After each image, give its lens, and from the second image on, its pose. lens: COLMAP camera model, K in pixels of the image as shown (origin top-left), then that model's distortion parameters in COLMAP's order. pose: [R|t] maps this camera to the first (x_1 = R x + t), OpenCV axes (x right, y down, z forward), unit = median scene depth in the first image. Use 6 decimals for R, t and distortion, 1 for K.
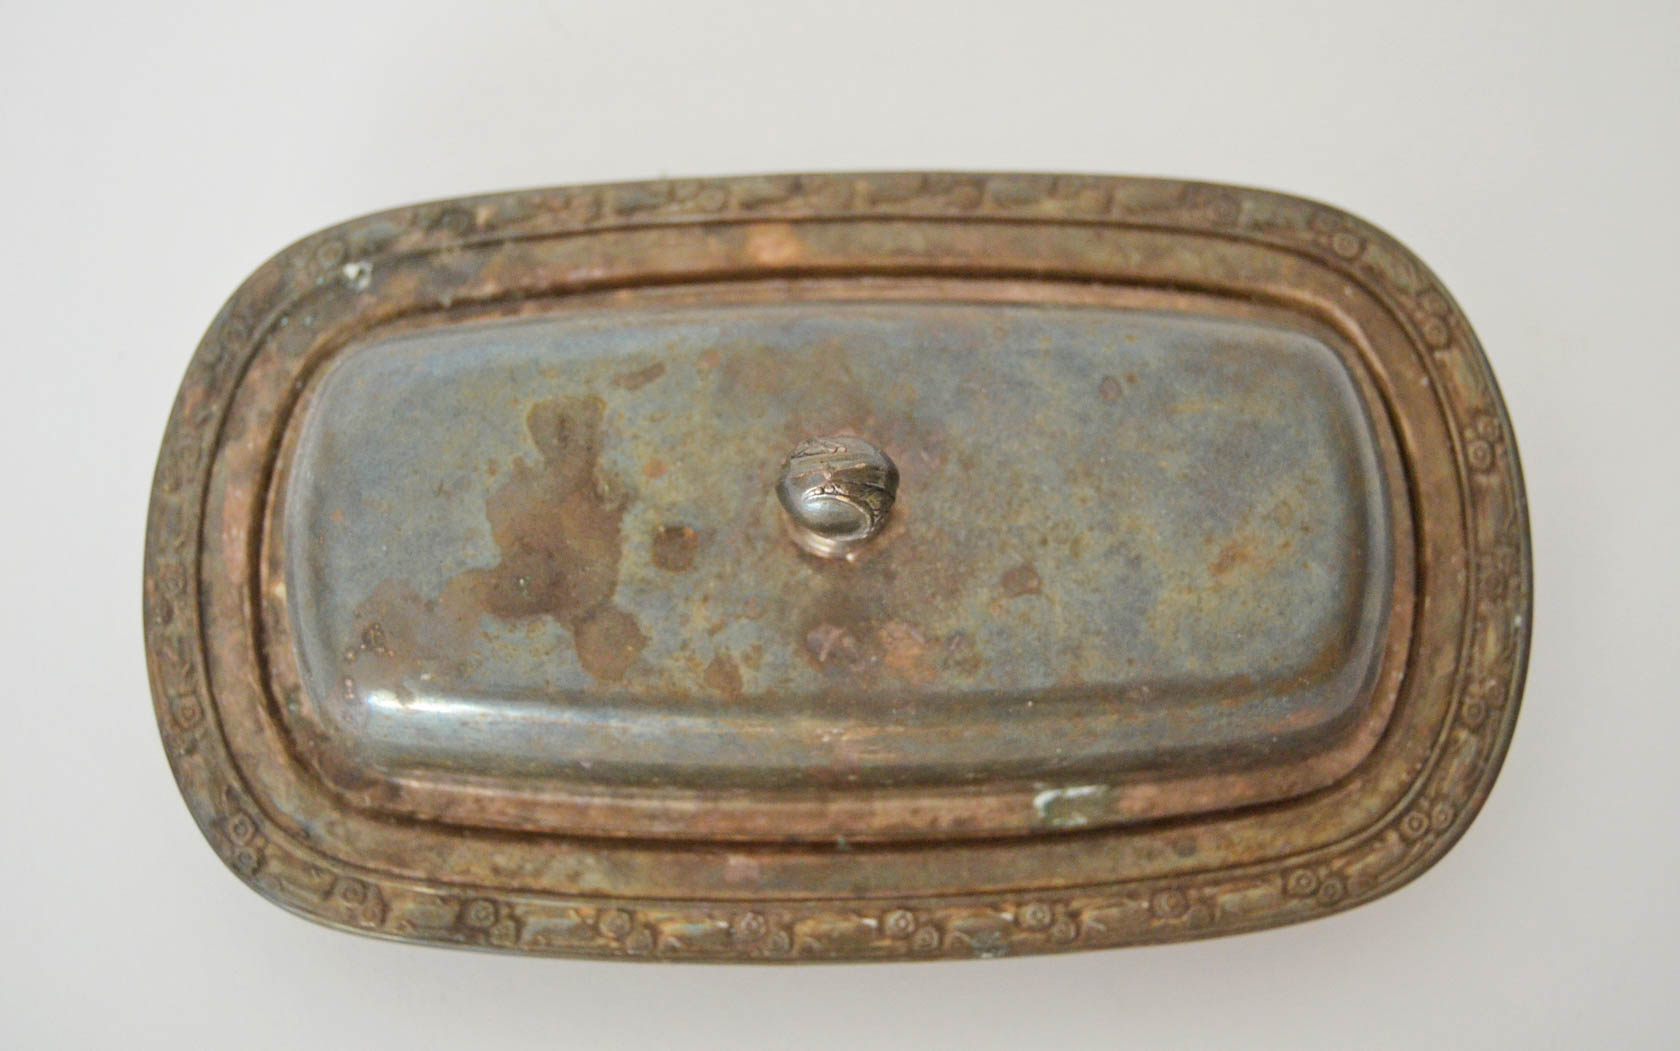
lens RADIAL K [[2242.8, 0, 849.3], [0, 2242.8, 527.1], [0, 0, 1]] dist [-0.042184, 0.000000]
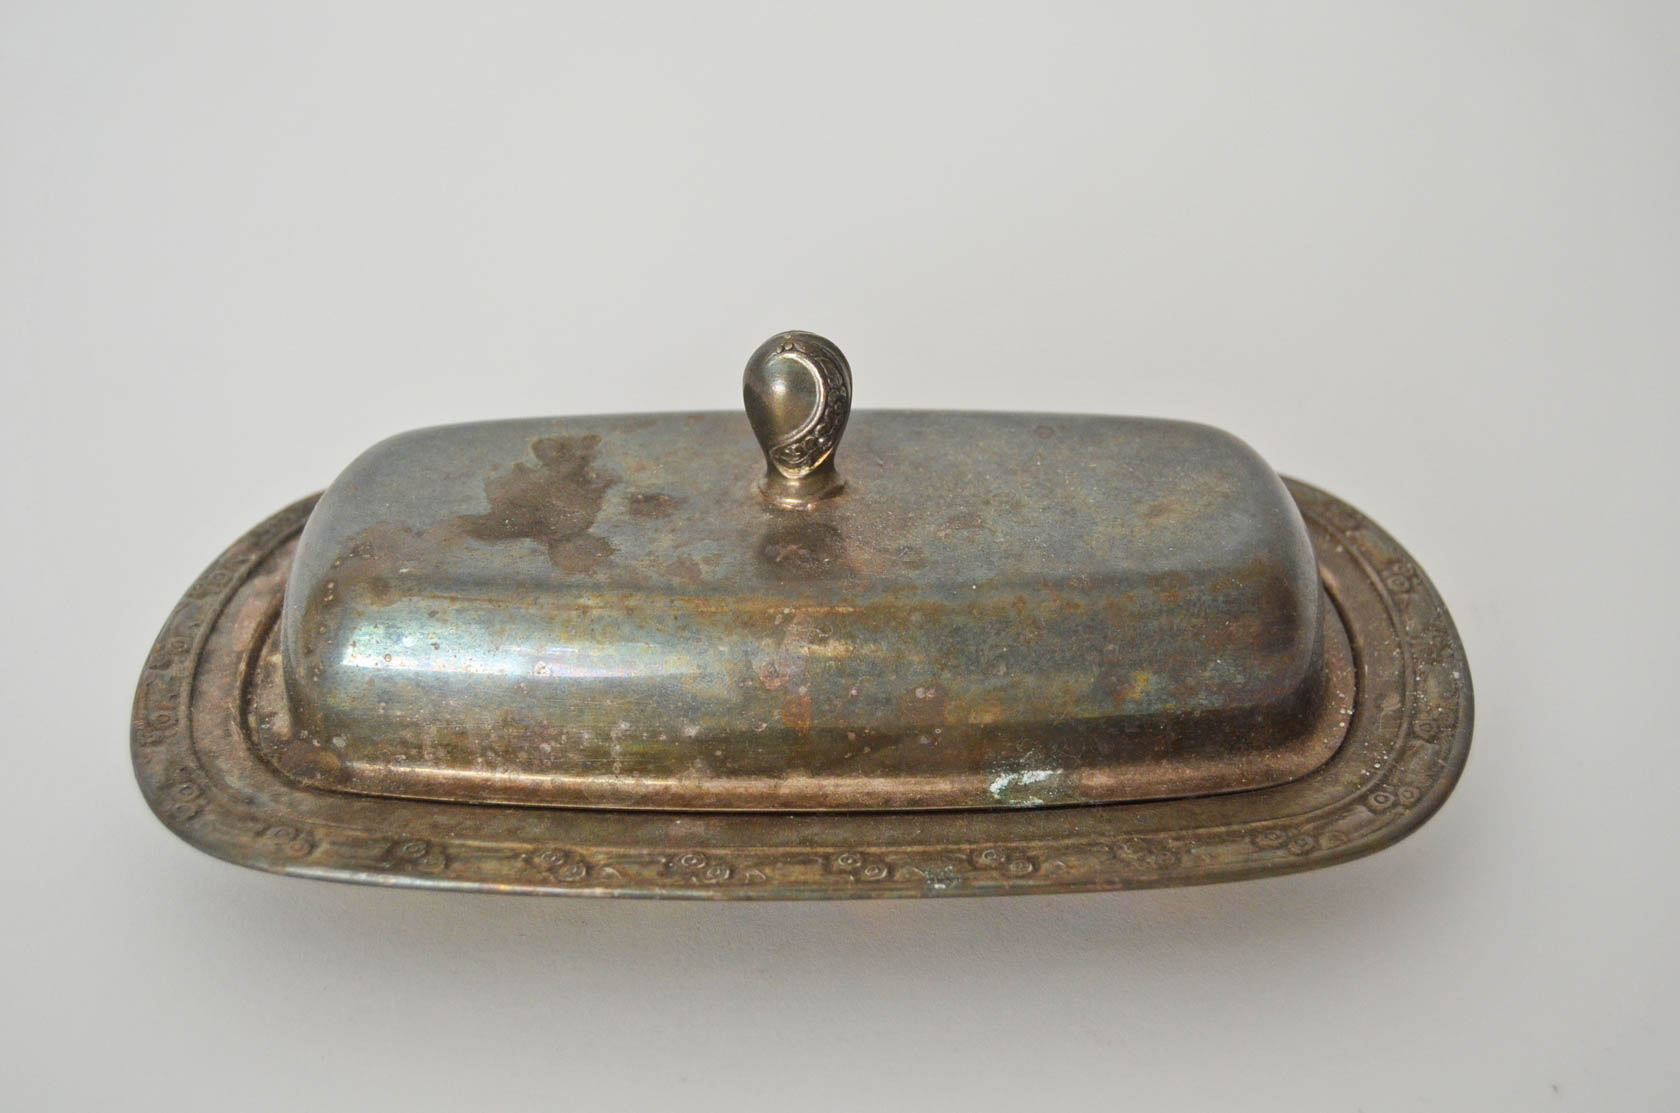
lens RADIAL K [[2135.8, 0, 849.0], [0, 2135.8, 554.6], [0, 0, 1]] dist [-0.065806, 0.000000]
pose [[0.999400, 0.009062, -0.033442, 0.051447], [-0.030434, 0.690949, -0.722263, 0.732091], [0.016561, 0.722847, 0.690810, 0.279921]]
